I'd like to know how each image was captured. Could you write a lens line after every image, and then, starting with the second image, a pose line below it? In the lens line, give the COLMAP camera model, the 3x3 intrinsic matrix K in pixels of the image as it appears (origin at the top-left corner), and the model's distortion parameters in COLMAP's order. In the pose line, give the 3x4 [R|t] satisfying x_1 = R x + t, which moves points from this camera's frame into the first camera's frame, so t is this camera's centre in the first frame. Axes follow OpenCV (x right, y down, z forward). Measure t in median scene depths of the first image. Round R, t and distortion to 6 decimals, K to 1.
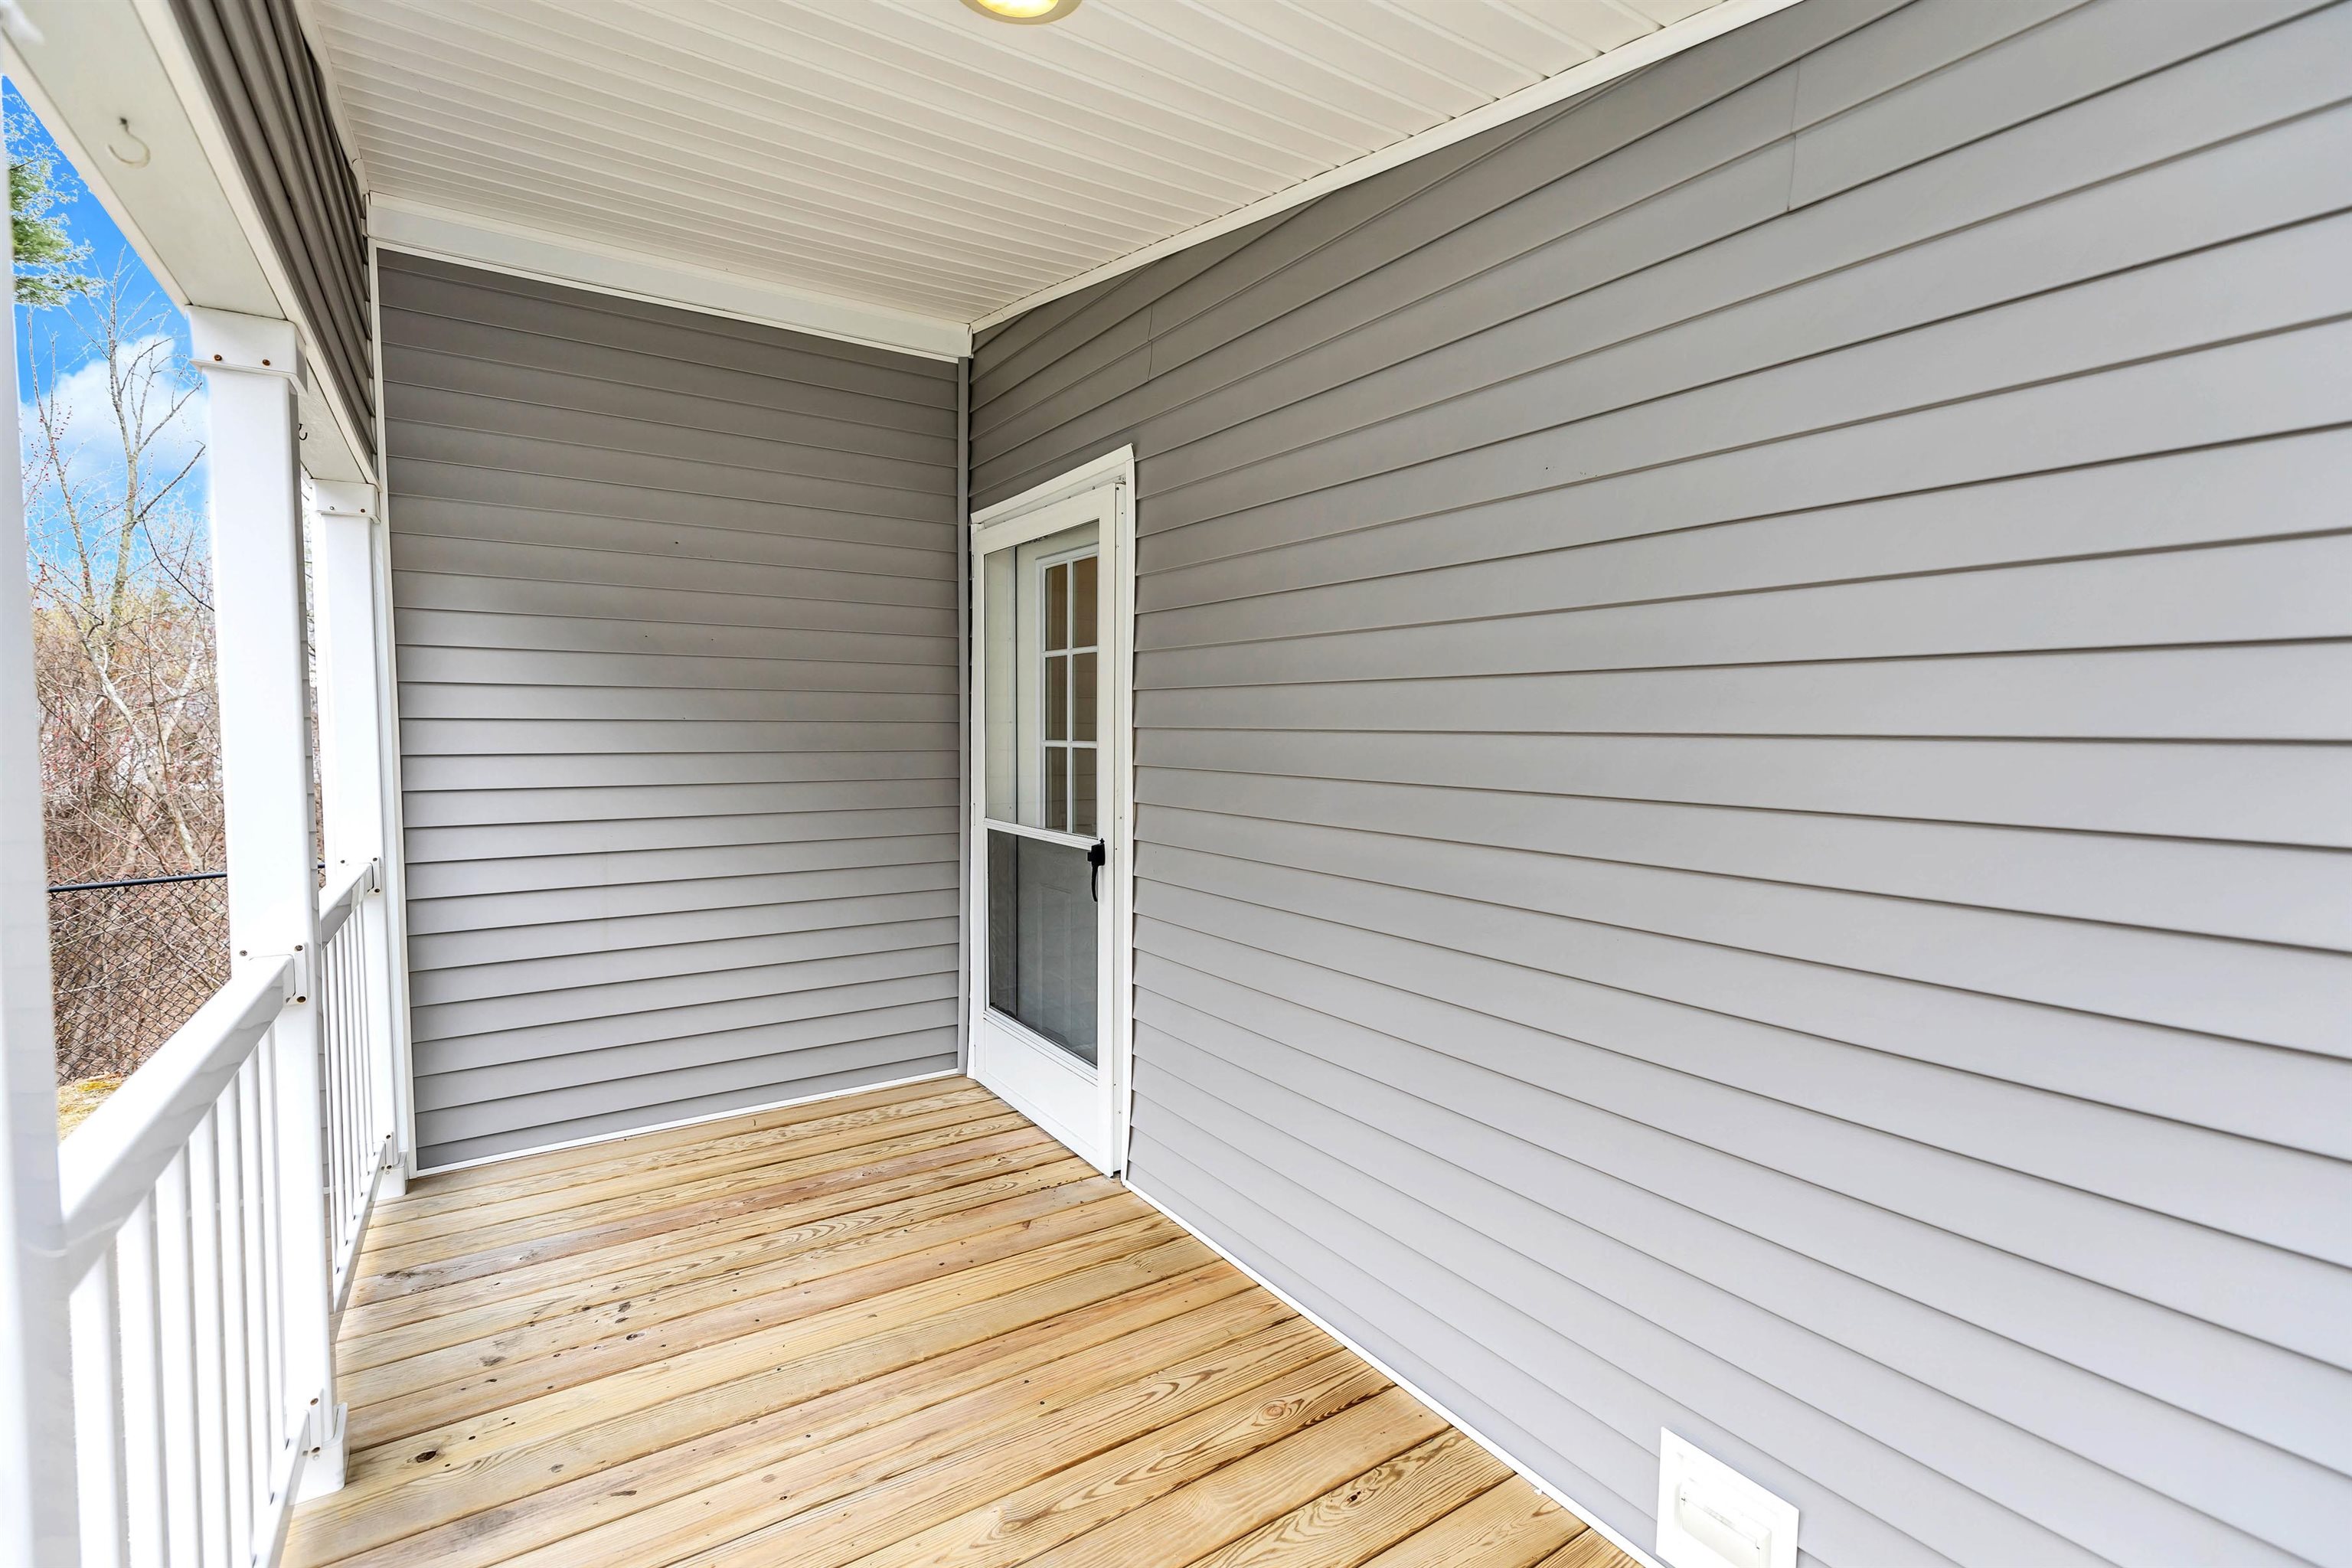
lens RADIAL K [[1050.2, 0, 1182.0], [0, 1050.2, 780.0], [0, 0, 1]] dist [0.007917, -0.002002]
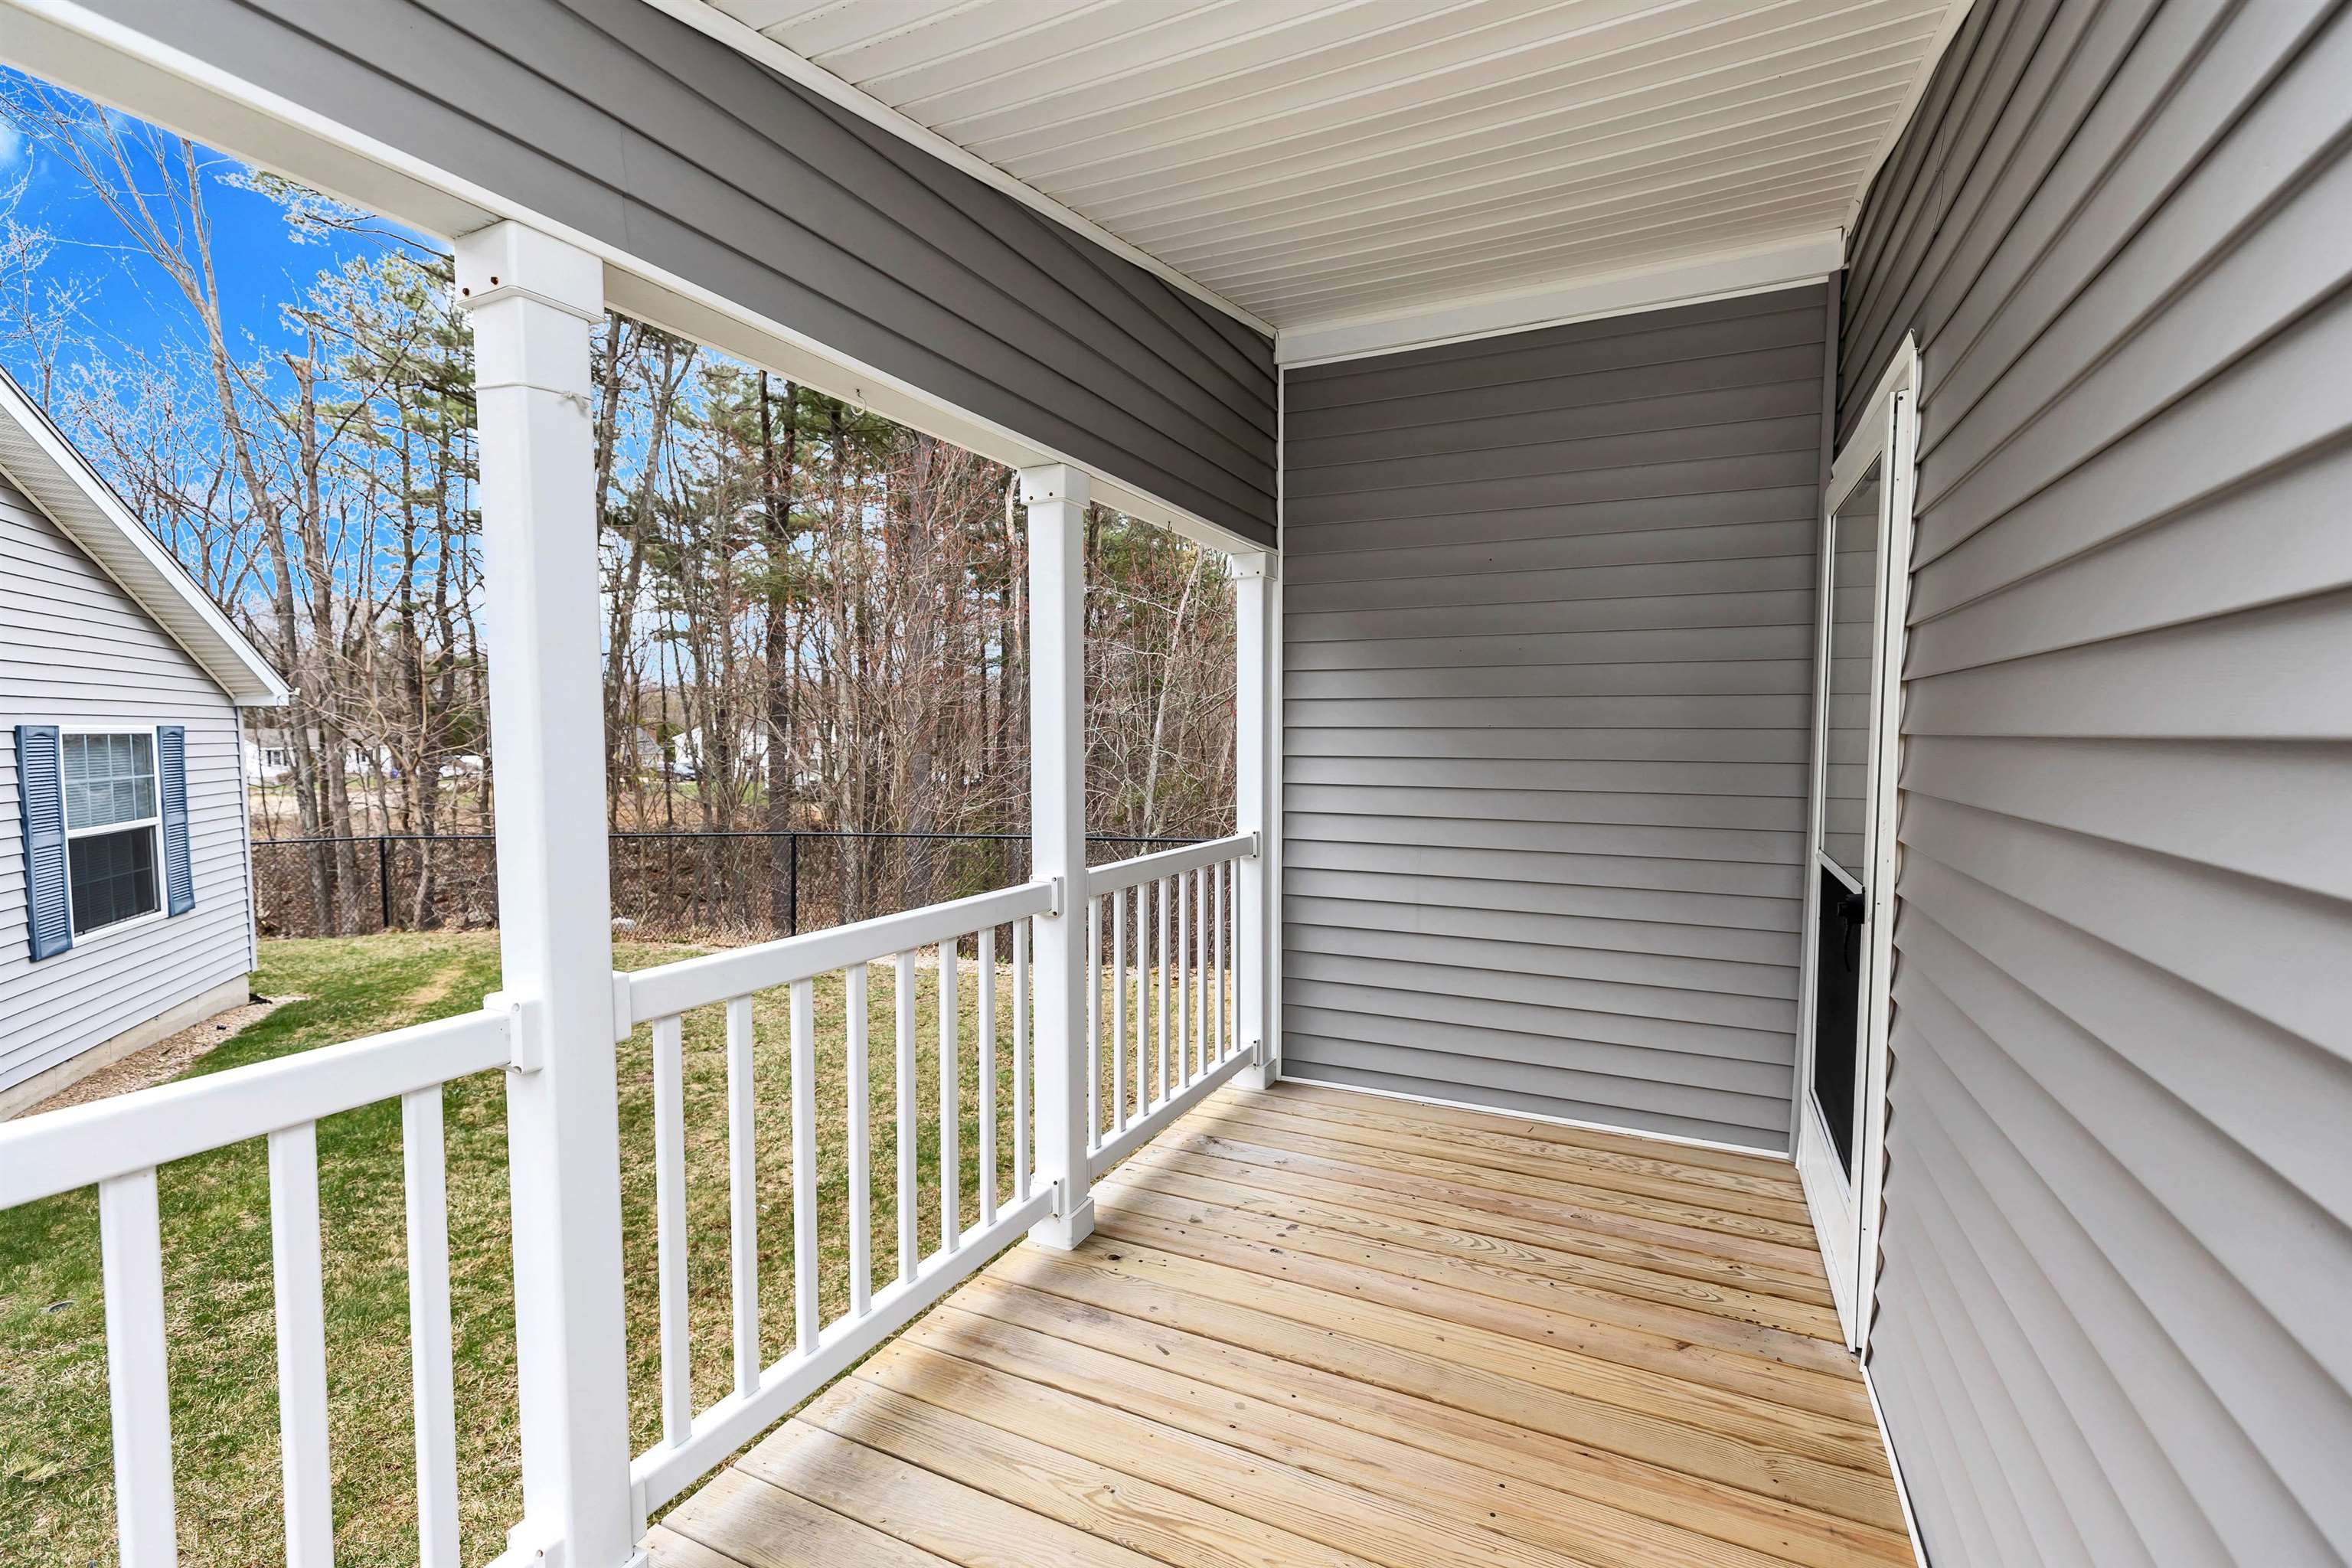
lens RADIAL K [[1050.2, 0, 1174.5], [0, 1050.2, 791.2], [0, 0, 1]] dist [0.007917, -0.002002]
pose [[0.509191, 0.046281, -0.859408, 0.306654], [-0.045653, 0.998600, 0.026729, -0.008499], [0.859442, 0.025624, 0.510591, 0.217703]]
